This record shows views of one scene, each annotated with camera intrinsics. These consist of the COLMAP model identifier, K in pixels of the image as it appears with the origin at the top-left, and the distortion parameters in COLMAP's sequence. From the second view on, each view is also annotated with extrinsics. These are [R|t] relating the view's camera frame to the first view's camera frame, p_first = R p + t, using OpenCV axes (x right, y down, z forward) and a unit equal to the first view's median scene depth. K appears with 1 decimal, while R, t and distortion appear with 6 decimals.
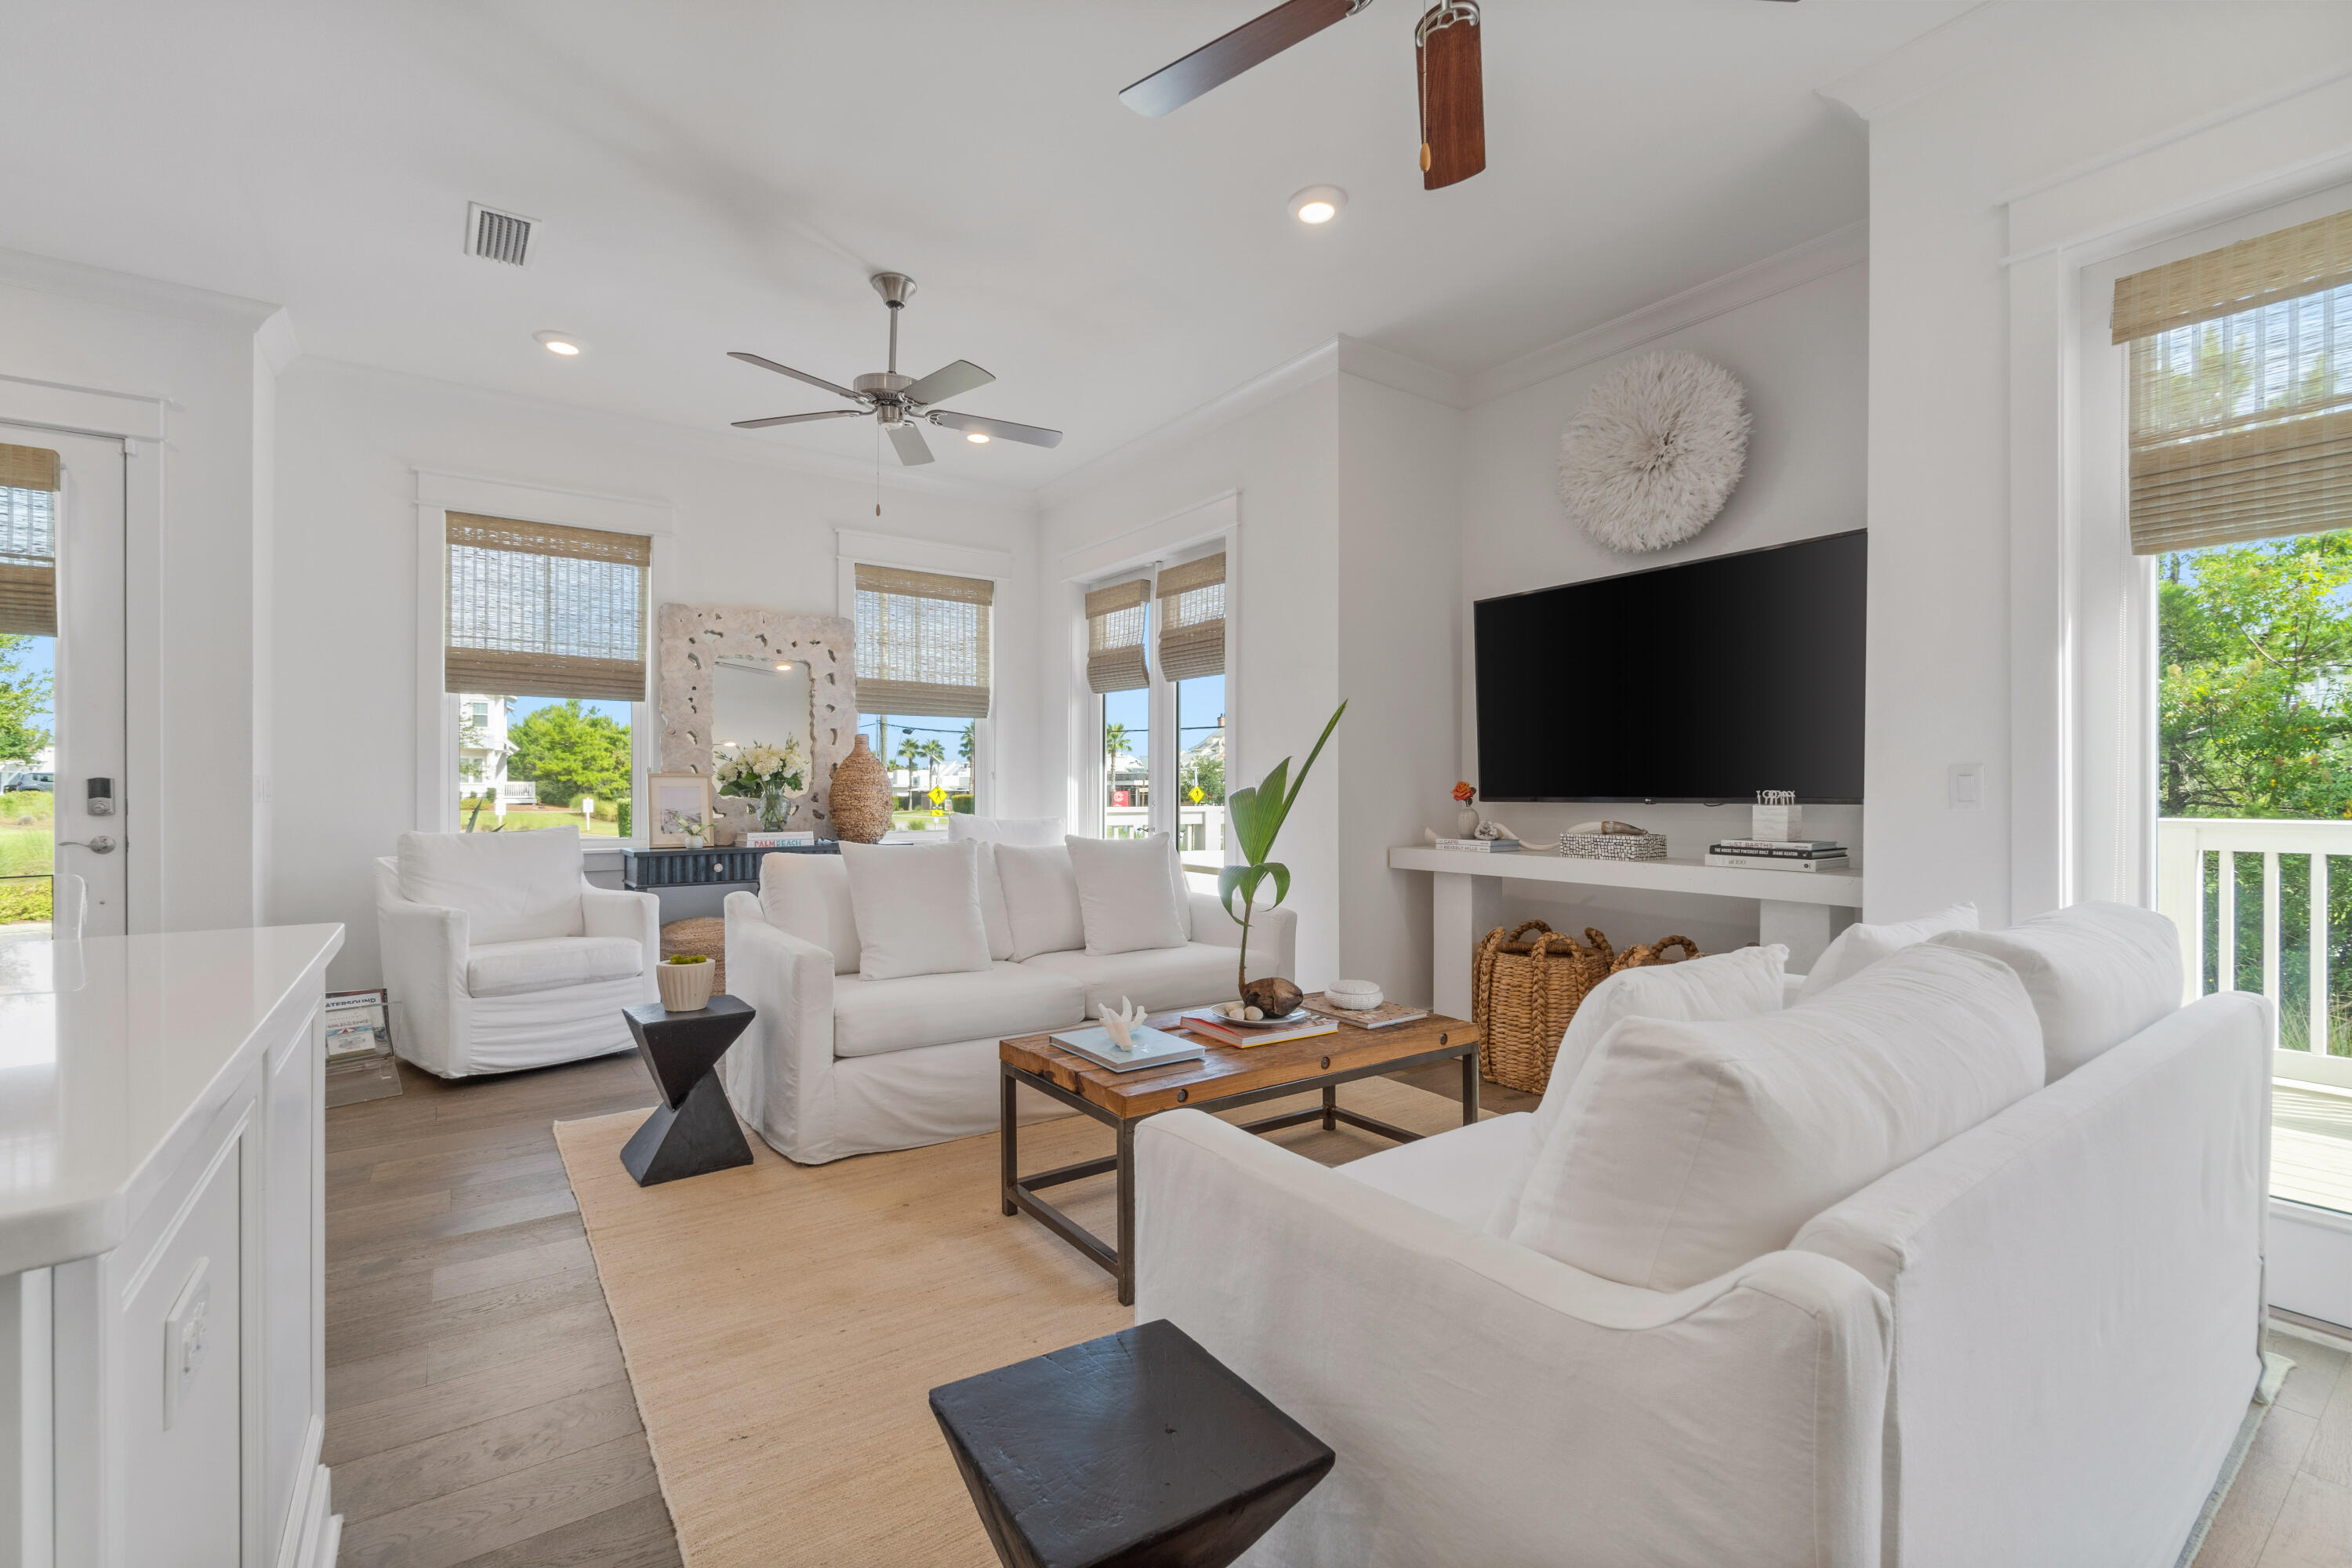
lens RADIAL K [[1011.5, 0, 1165.1], [0, 1011.5, 790.4], [0, 0, 1]] dist [-0.001953, 0.000251]
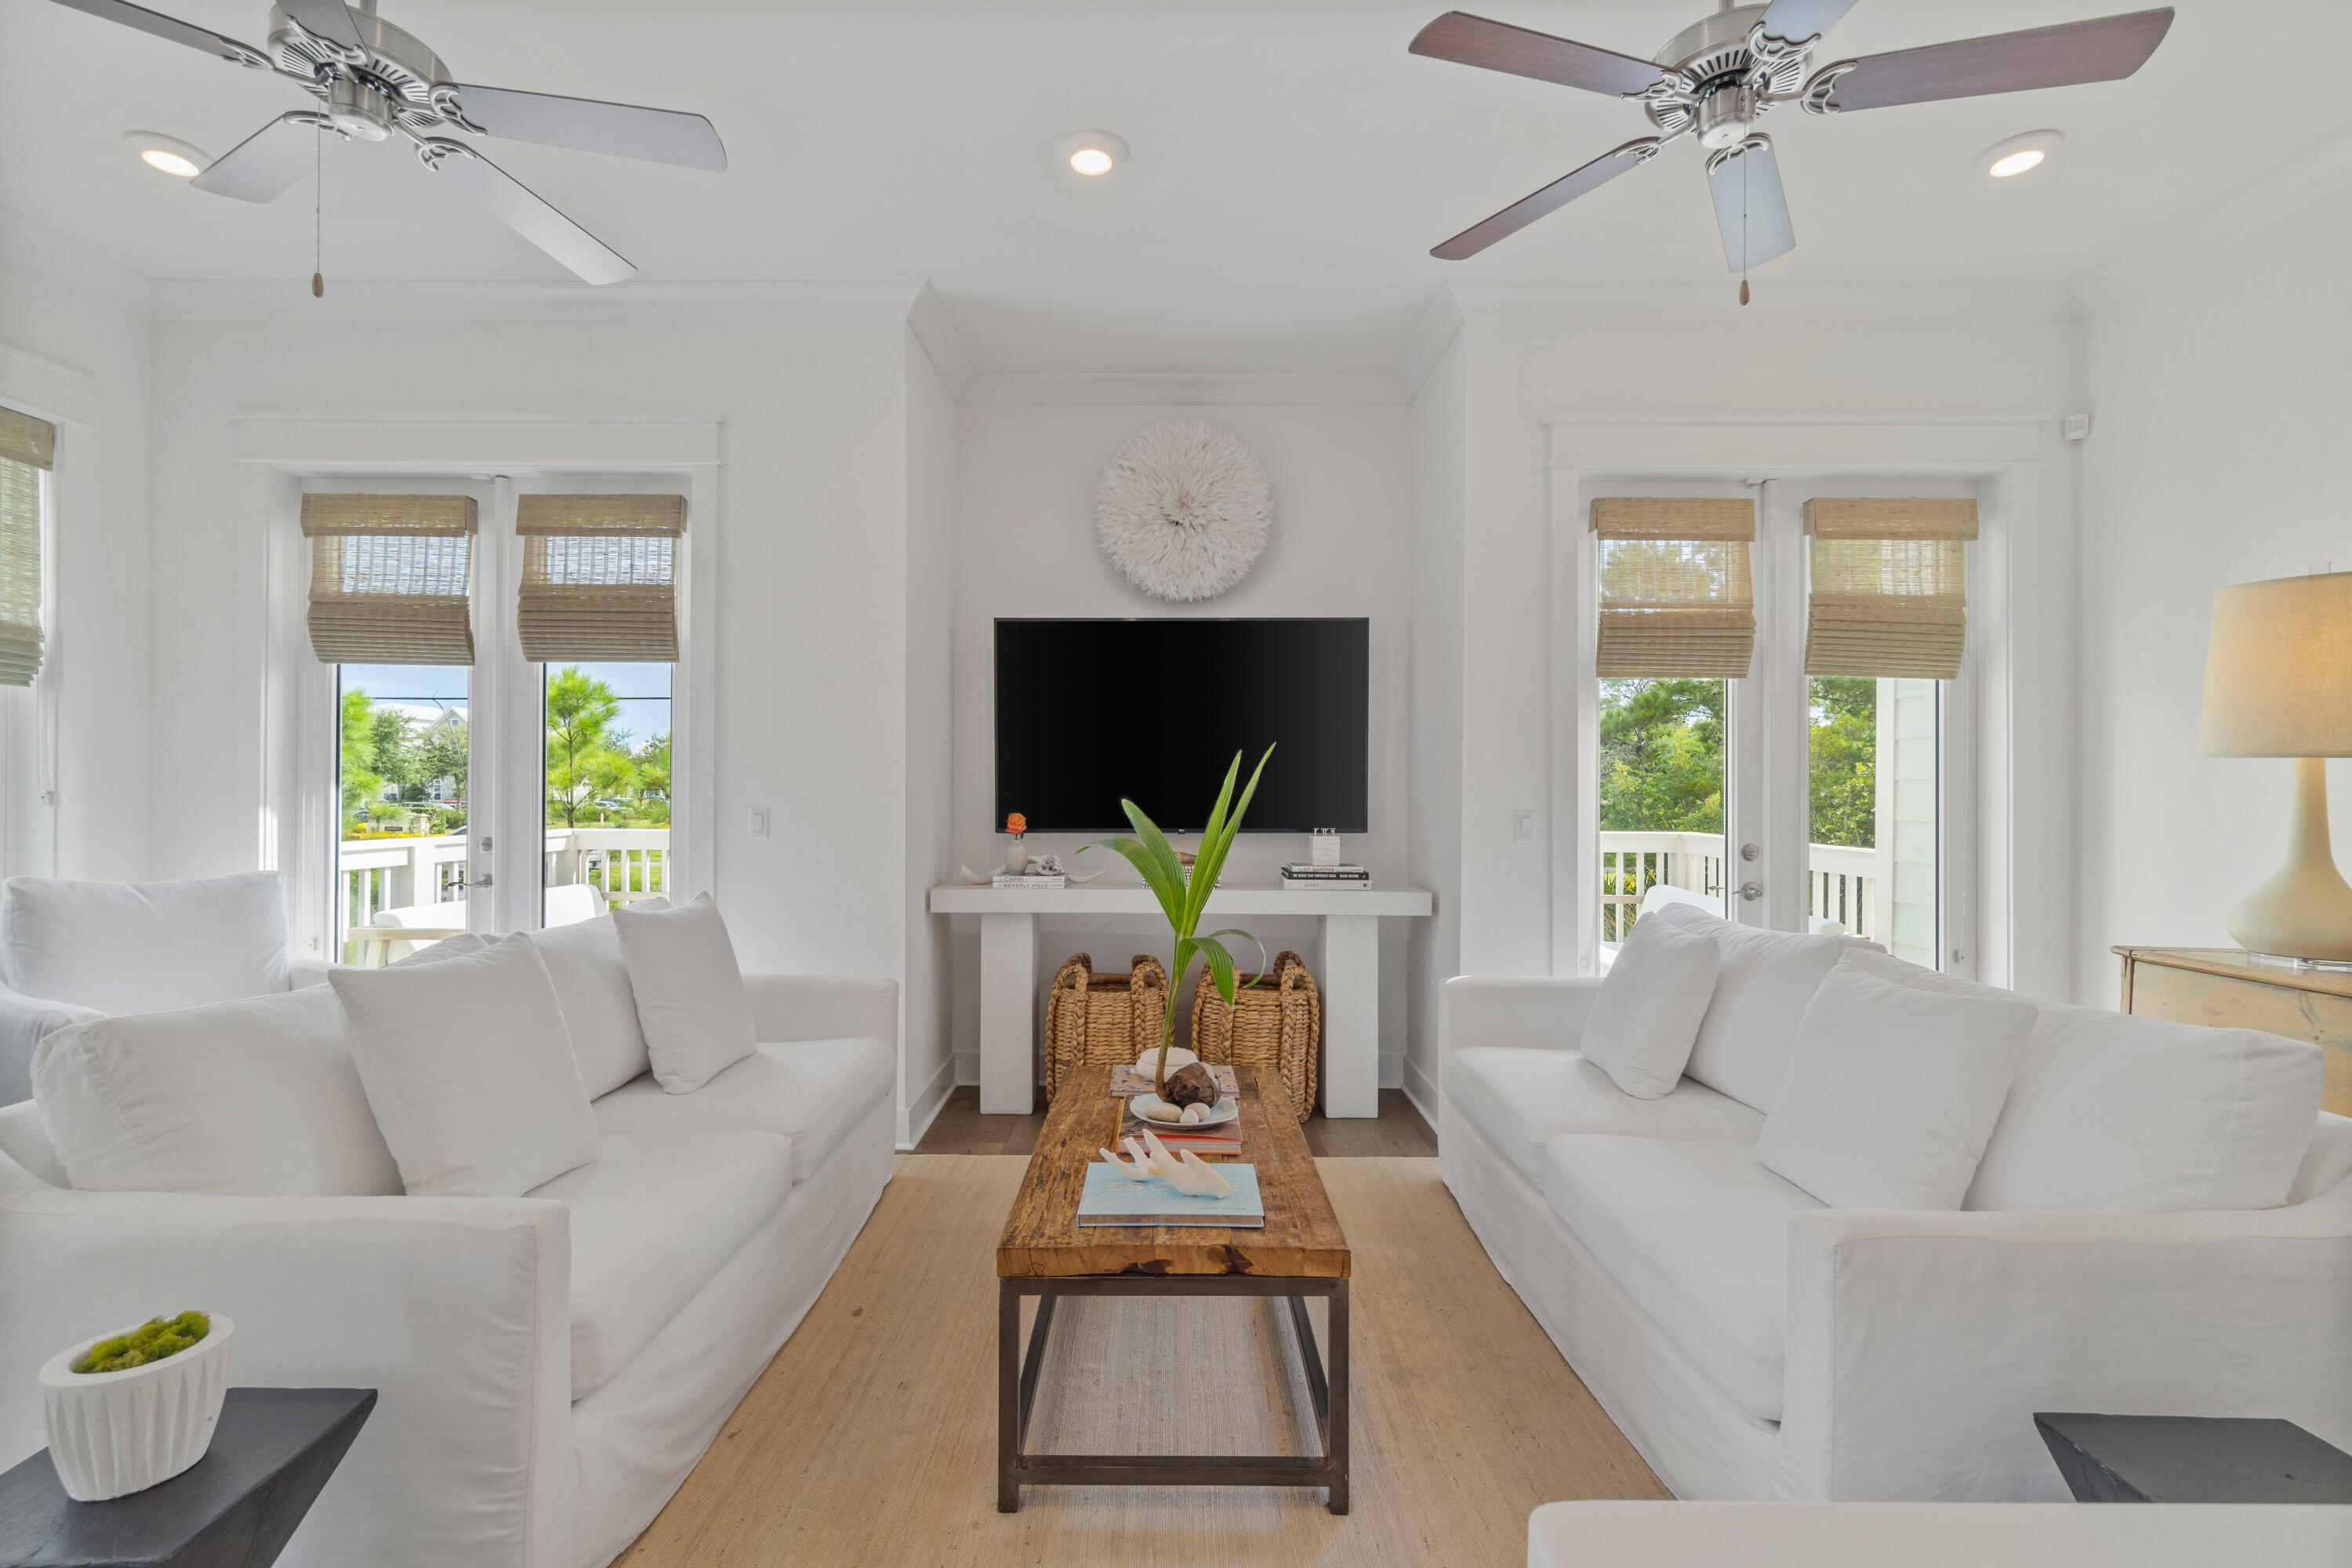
lens RADIAL K [[1048.5, 0, 1163.2], [0, 1048.5, 789.9], [0, 0, 1]] dist [0.000184, -0.000331]
pose [[0.582347, 0.004364, 0.812928, -0.372488], [-0.002927, 0.999990, -0.003271, -0.025109], [-0.812935, -0.000474, 0.582354, 0.300696]]
